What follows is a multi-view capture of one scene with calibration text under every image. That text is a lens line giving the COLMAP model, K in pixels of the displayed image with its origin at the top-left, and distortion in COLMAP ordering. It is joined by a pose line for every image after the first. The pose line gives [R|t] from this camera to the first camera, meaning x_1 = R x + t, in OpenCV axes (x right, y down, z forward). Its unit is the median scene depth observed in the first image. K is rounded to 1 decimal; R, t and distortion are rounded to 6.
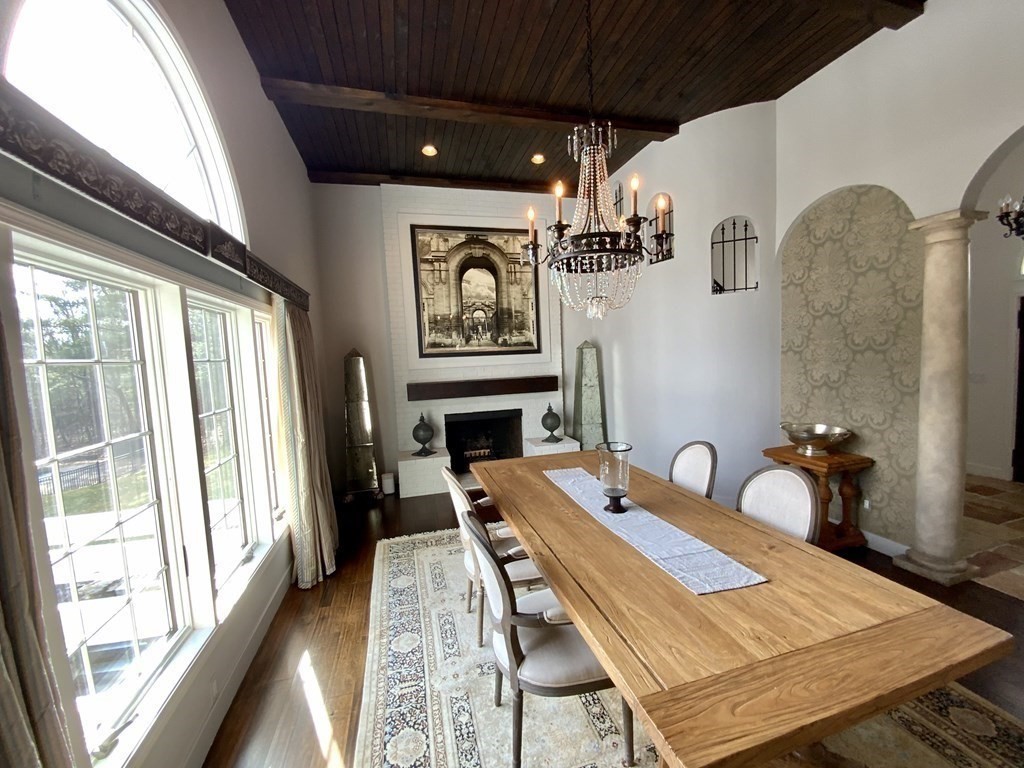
lens RADIAL K [[419.0, 0, 509.1], [0, 419.0, 391.4], [0, 0, 1]] dist [-0.001049, -0.000180]
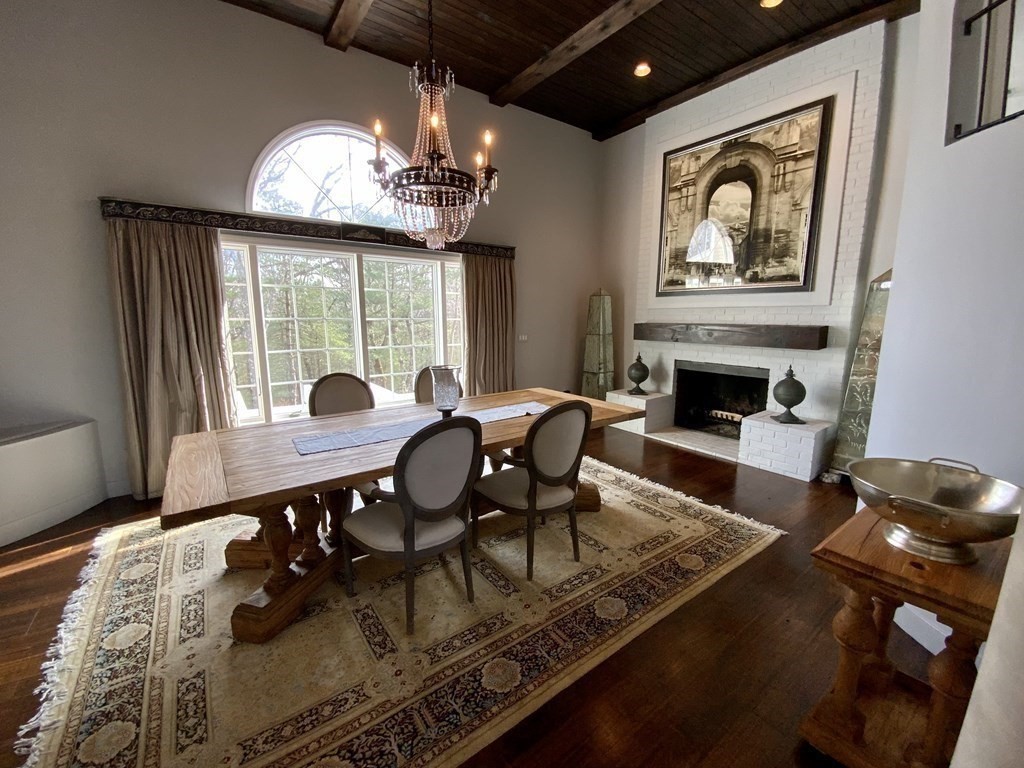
lens RADIAL K [[419.0, 0, 504.6], [0, 419.0, 378.0], [0, 0, 1]] dist [-0.001049, -0.000180]
pose [[0.356112, 0.180946, -0.916757, 0.566128], [-0.090914, 0.983127, 0.158731, -0.016679], [0.930010, 0.026820, 0.366554, 0.320743]]
